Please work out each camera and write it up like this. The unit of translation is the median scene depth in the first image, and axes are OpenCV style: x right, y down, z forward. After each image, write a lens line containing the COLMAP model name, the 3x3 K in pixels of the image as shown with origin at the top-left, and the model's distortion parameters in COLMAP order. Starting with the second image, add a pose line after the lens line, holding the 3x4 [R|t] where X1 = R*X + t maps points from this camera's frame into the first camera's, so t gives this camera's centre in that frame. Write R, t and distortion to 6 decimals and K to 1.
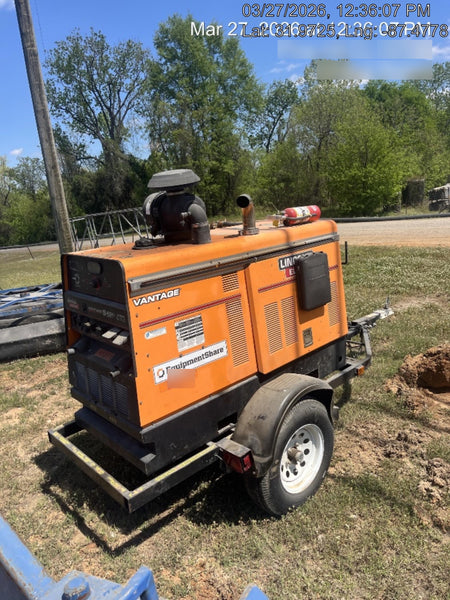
lens RADIAL K [[456.4, 0, 225.0], [0, 456.4, 300.0], [0, 0, 1]] dist [0.054531, -0.001871]
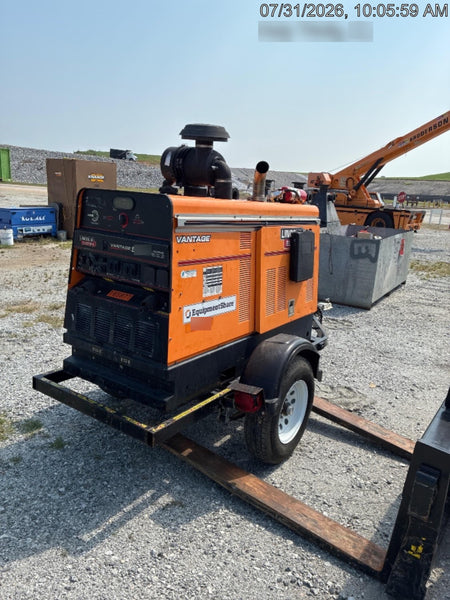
lens RADIAL K [[456.4, 0, 225.0], [0, 456.4, 300.0], [0, 0, 1]] dist [0.054531, -0.001871]
pose [[0.959400, 0.101755, 0.263053, -0.317213], [-0.092906, 0.994616, -0.045897, 0.159935], [-0.266307, 0.019594, 0.963689, -0.000222]]
